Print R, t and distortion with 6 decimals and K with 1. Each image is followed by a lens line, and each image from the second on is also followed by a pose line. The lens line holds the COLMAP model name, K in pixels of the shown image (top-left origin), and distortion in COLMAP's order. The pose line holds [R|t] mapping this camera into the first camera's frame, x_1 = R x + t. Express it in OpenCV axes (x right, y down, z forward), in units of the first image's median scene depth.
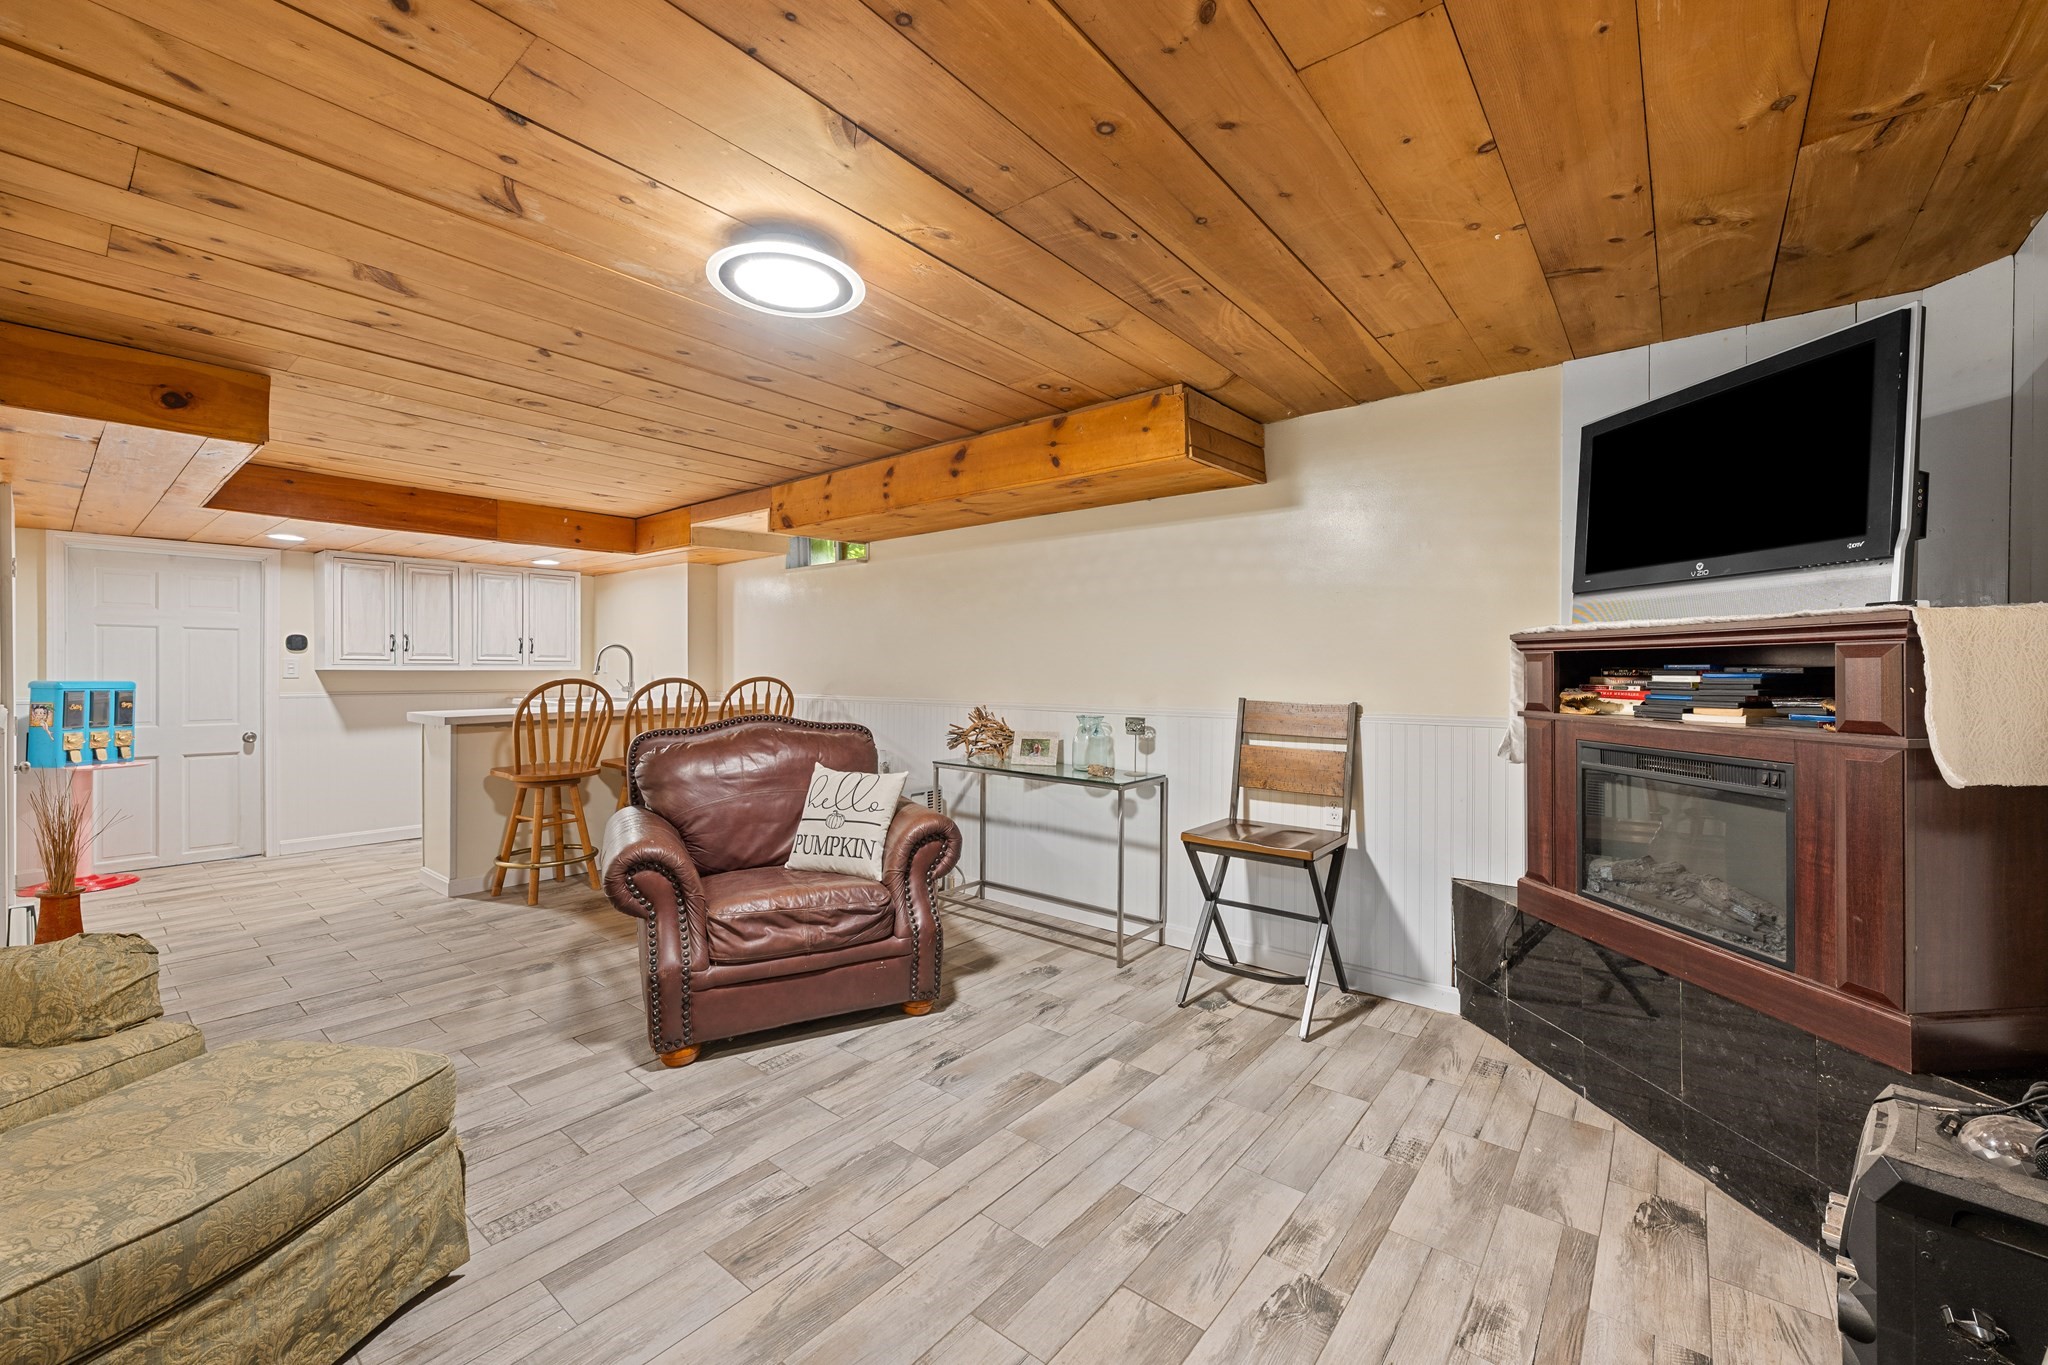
lens RADIAL K [[814.9, 0, 1019.3], [0, 814.9, 676.3], [0, 0, 1]] dist [-0.001366, -0.000128]
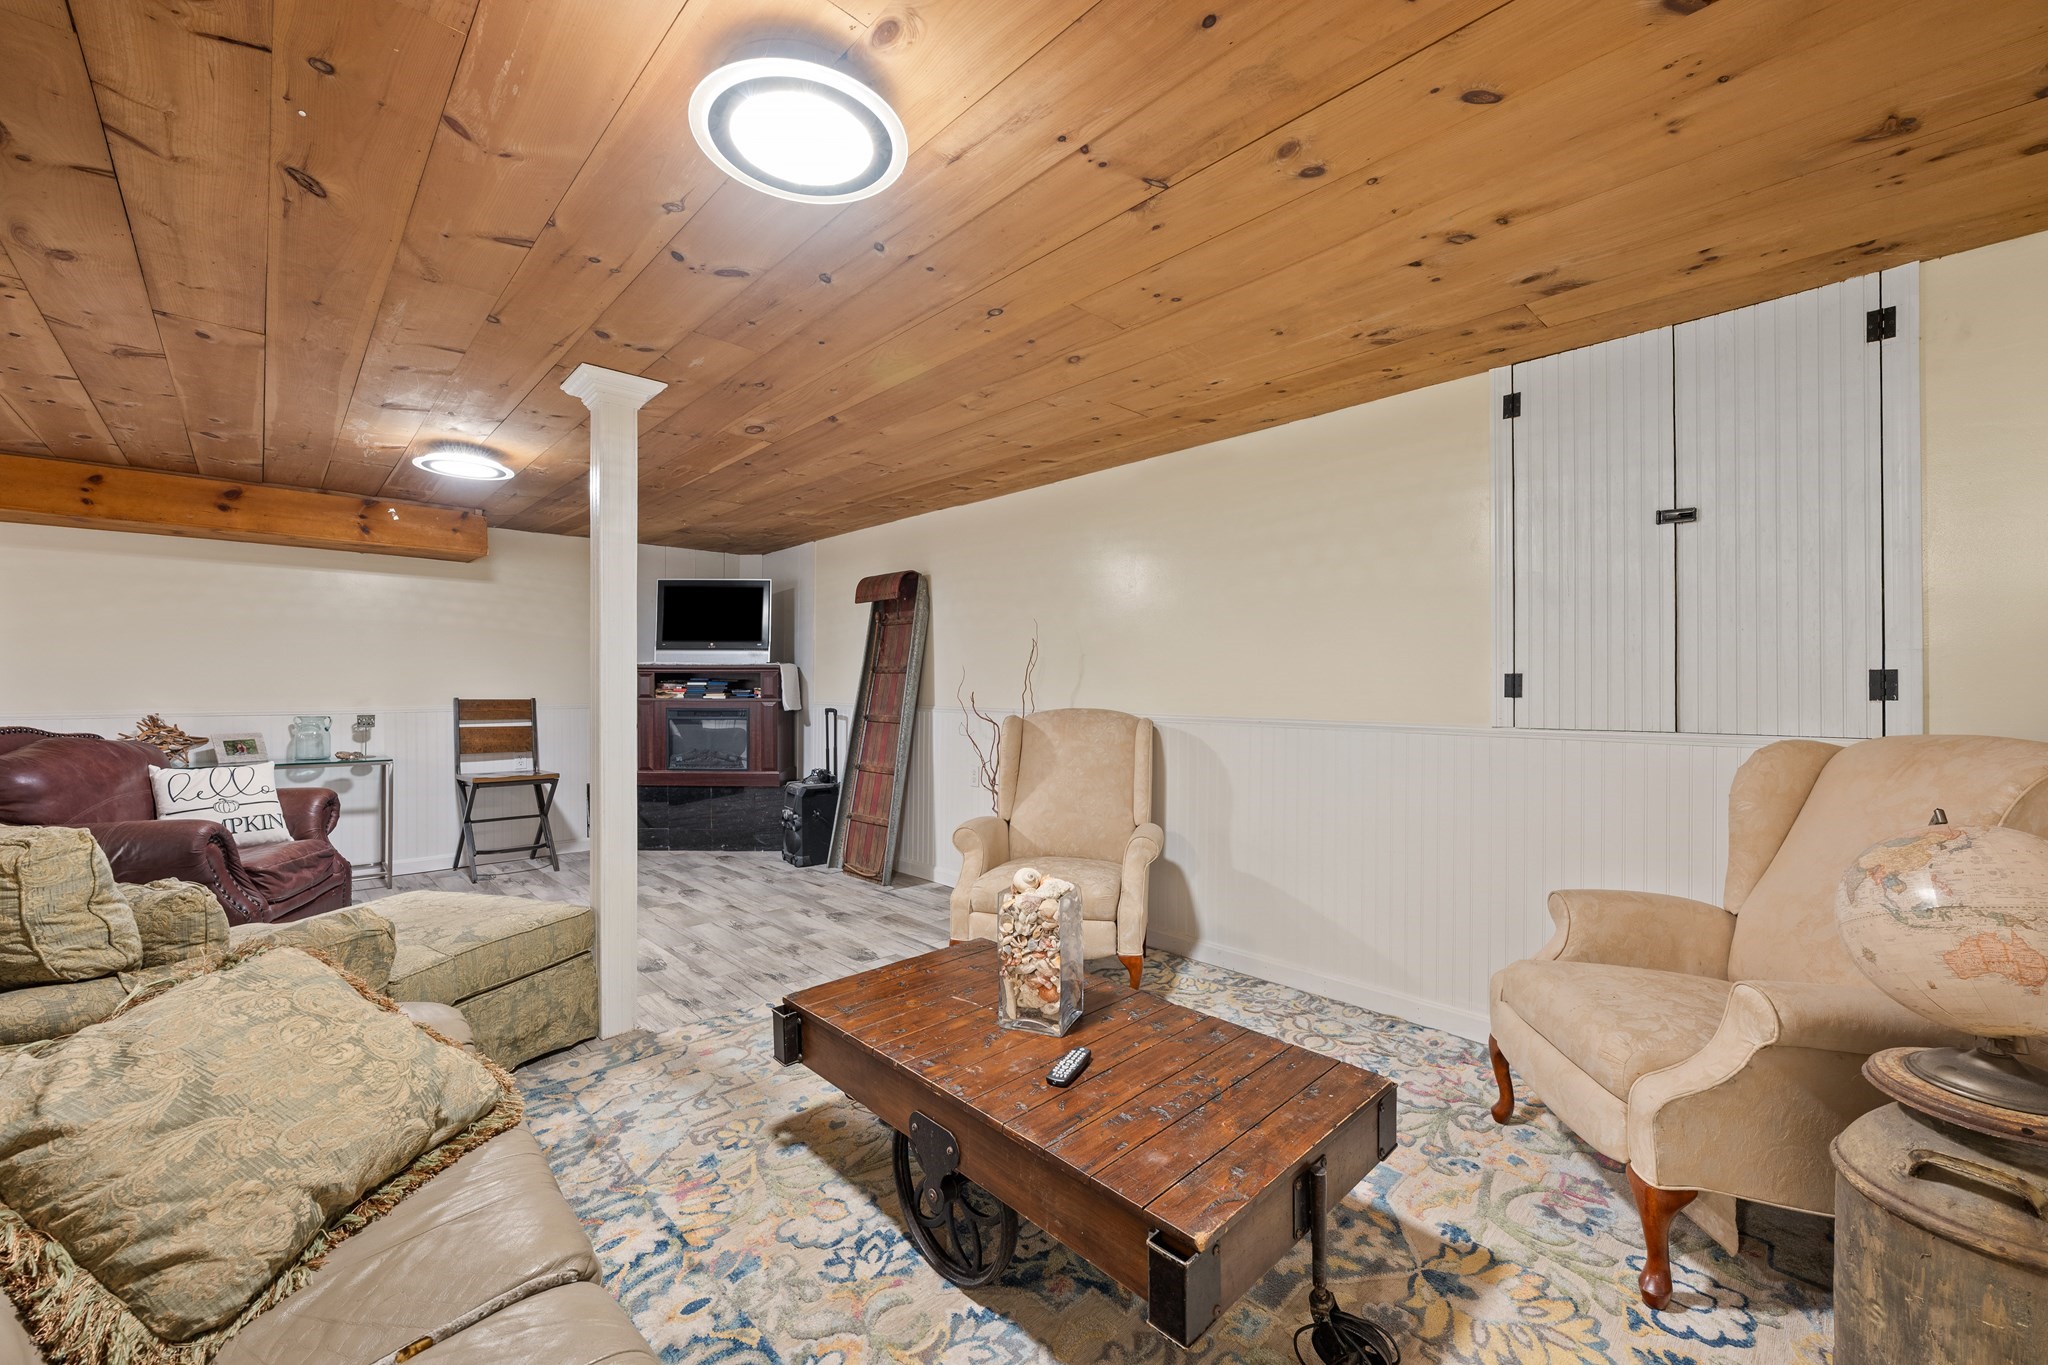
lens RADIAL K [[817.1, 0, 1033.5], [0, 817.1, 681.3], [0, 0, 1]] dist [-0.000643, -0.000150]
pose [[0.107478, 0.001039, 0.994207, -1.446788], [0.009548, 0.999952, -0.002077, 0.010298], [-0.994162, 0.009716, 0.107463, -0.336040]]
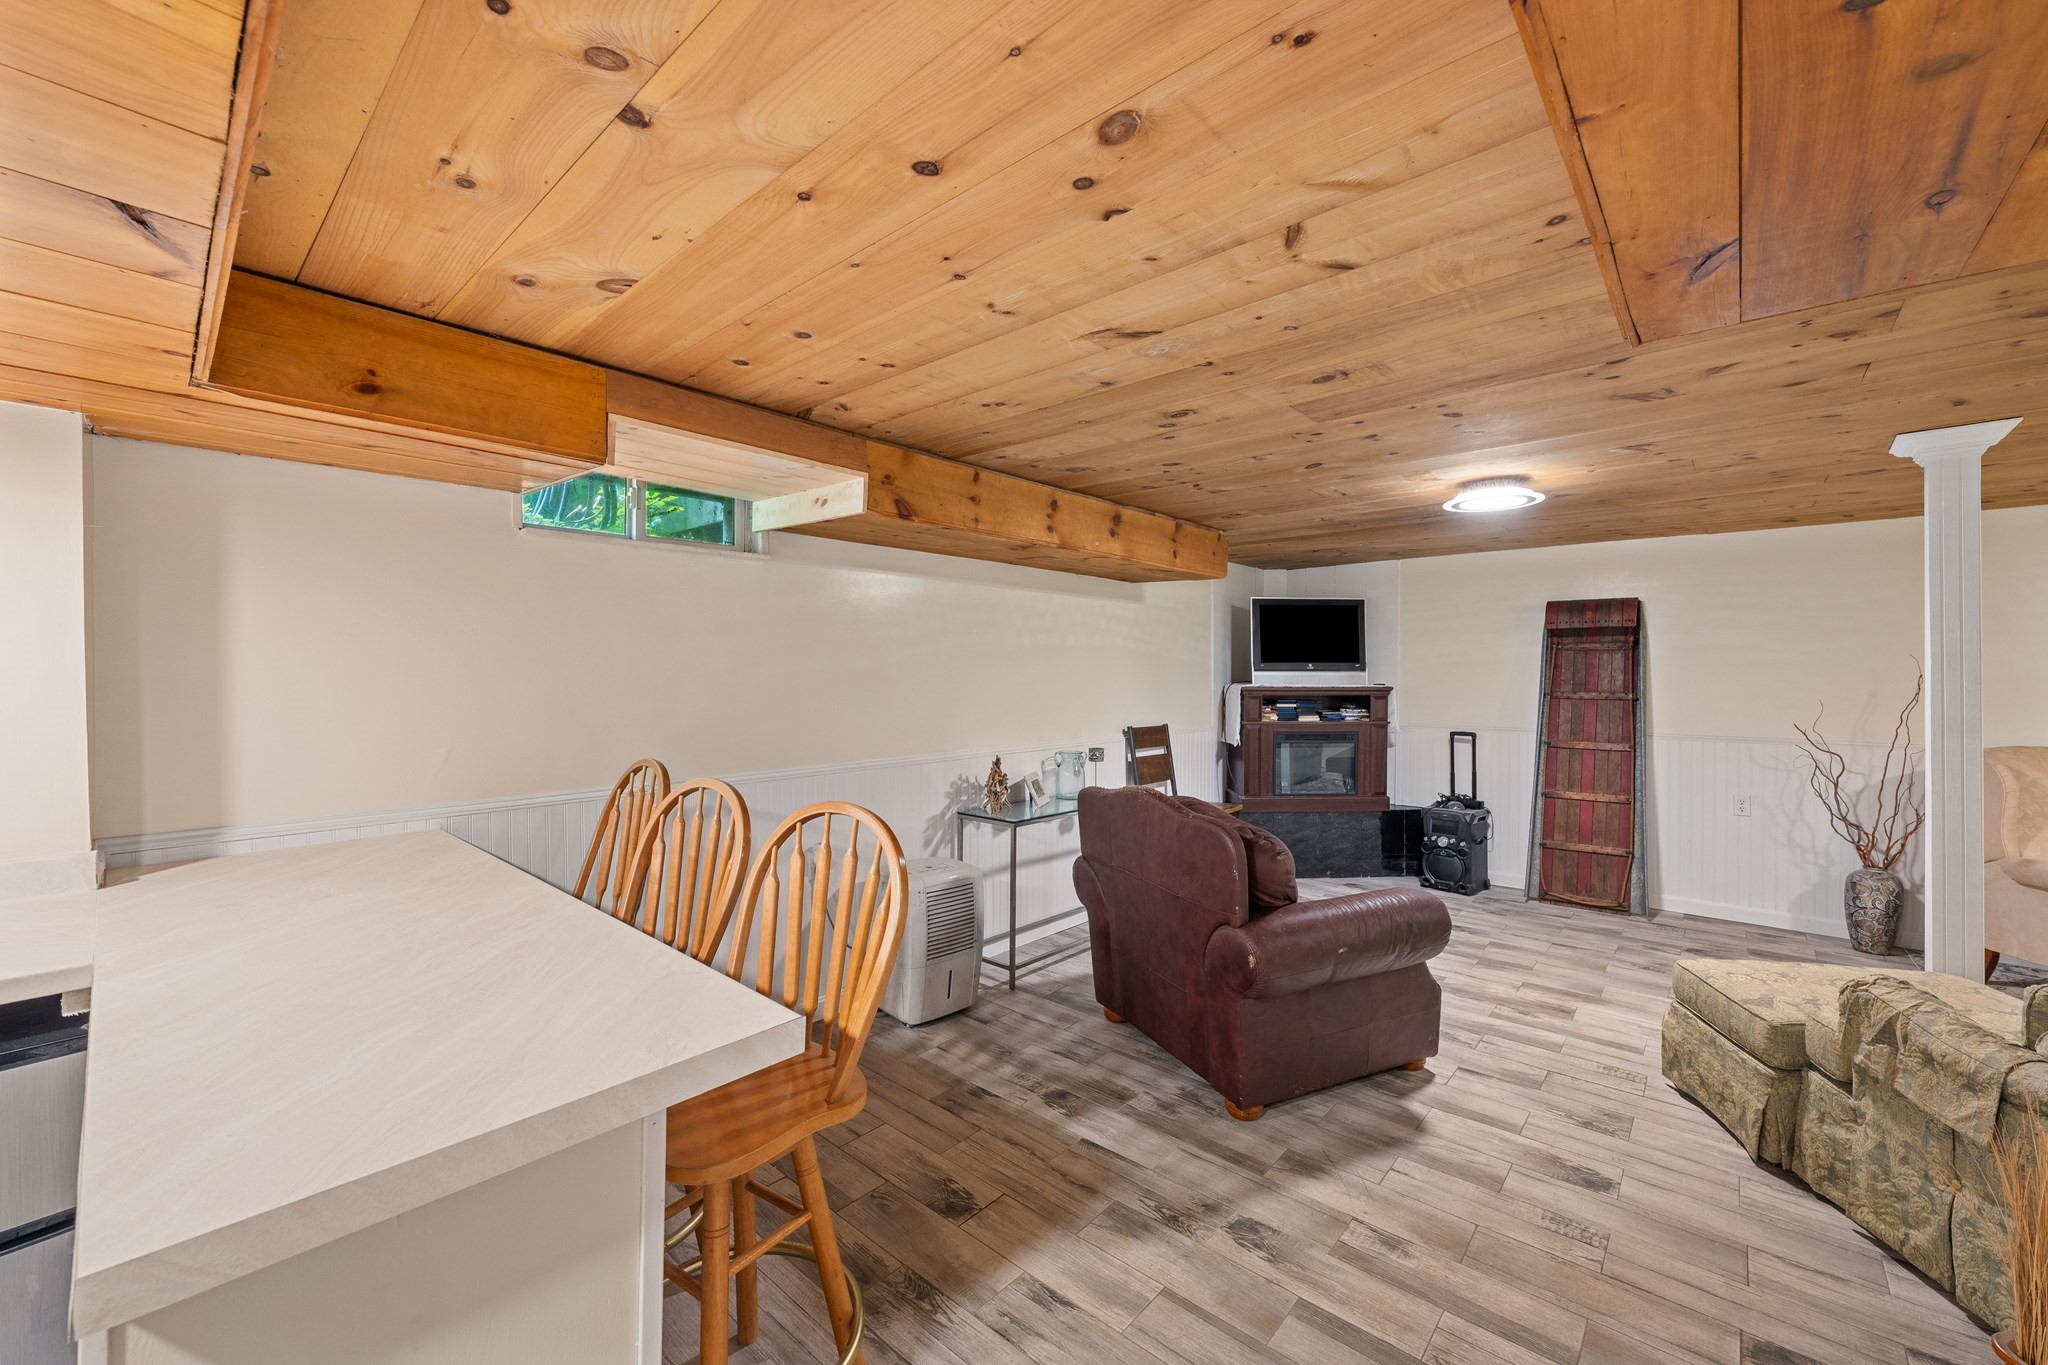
lens RADIAL K [[814.9, 0, 1019.3], [0, 814.9, 676.3], [0, 0, 1]] dist [-0.001366, -0.000128]
pose [[0.032587, -0.007610, 0.999440, -1.513084], [0.007934, 0.999941, 0.007355, -0.094457], [-0.999437, 0.007690, 0.032645, 1.432851]]
